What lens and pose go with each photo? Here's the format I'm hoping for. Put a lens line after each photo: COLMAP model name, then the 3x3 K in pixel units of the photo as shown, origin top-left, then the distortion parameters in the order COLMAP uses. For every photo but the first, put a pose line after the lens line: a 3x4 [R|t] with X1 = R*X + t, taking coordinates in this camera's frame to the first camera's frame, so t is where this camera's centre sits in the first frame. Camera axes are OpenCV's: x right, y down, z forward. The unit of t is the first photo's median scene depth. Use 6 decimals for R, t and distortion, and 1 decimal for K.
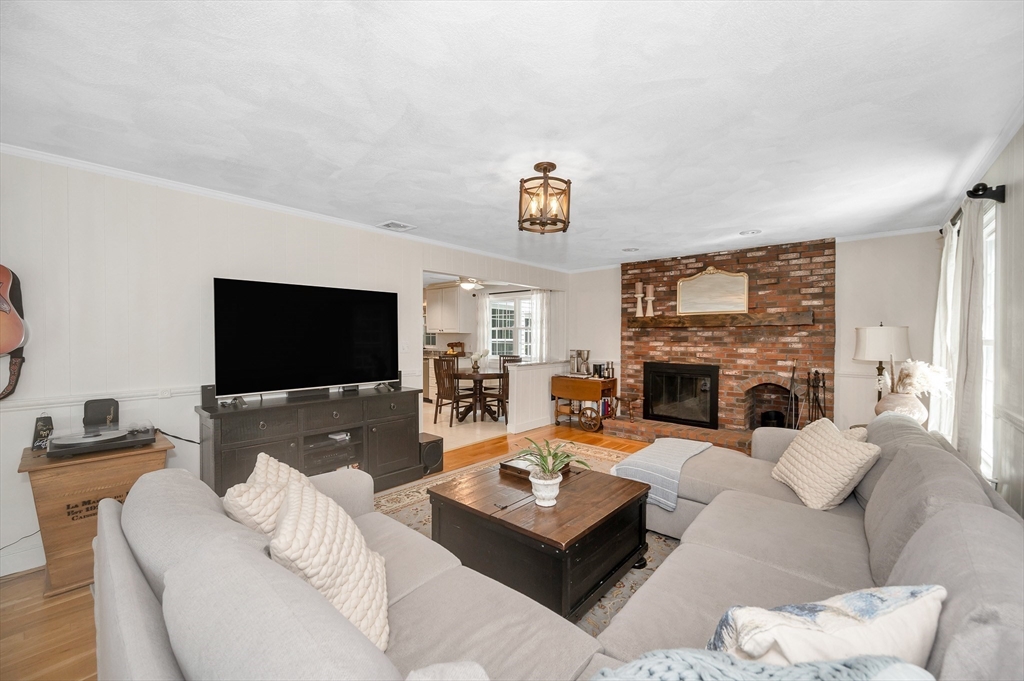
lens RADIAL K [[418.0, 0, 504.6], [0, 418.0, 338.5], [0, 0, 1]] dist [0.000190, -0.000686]
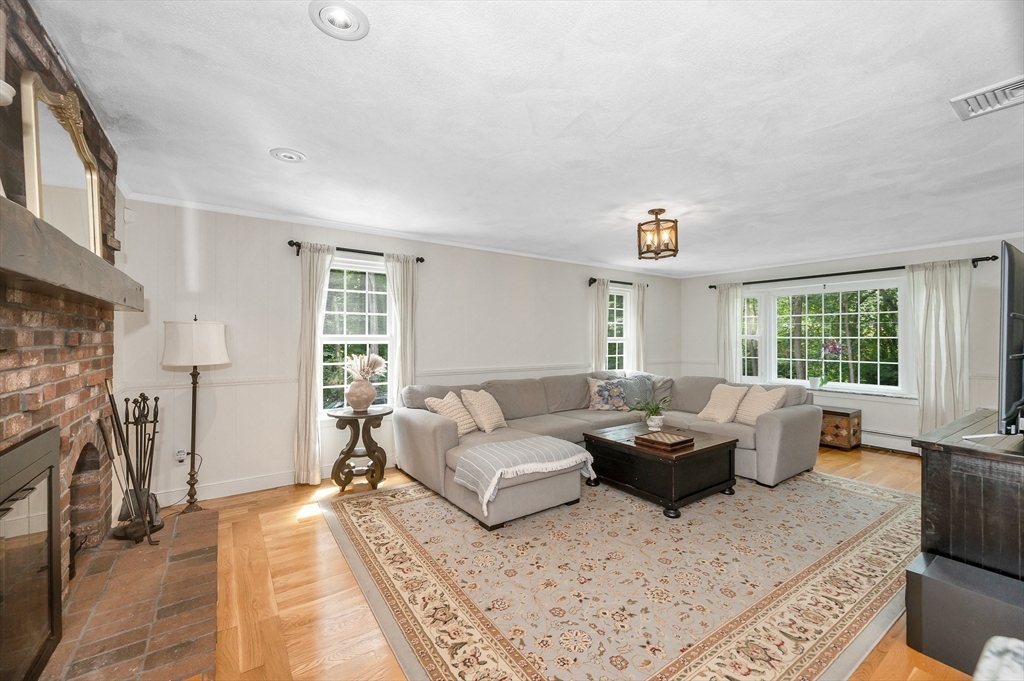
lens RADIAL K [[418.0, 0, 504.4], [0, 418.0, 335.3], [0, 0, 1]] dist [0.000190, -0.000686]
pose [[-0.967736, -0.001760, 0.251959, 0.105560], [-0.001814, 0.999998, 0.000018, -0.001767], [-0.251959, -0.000439, -0.967738, 1.119238]]
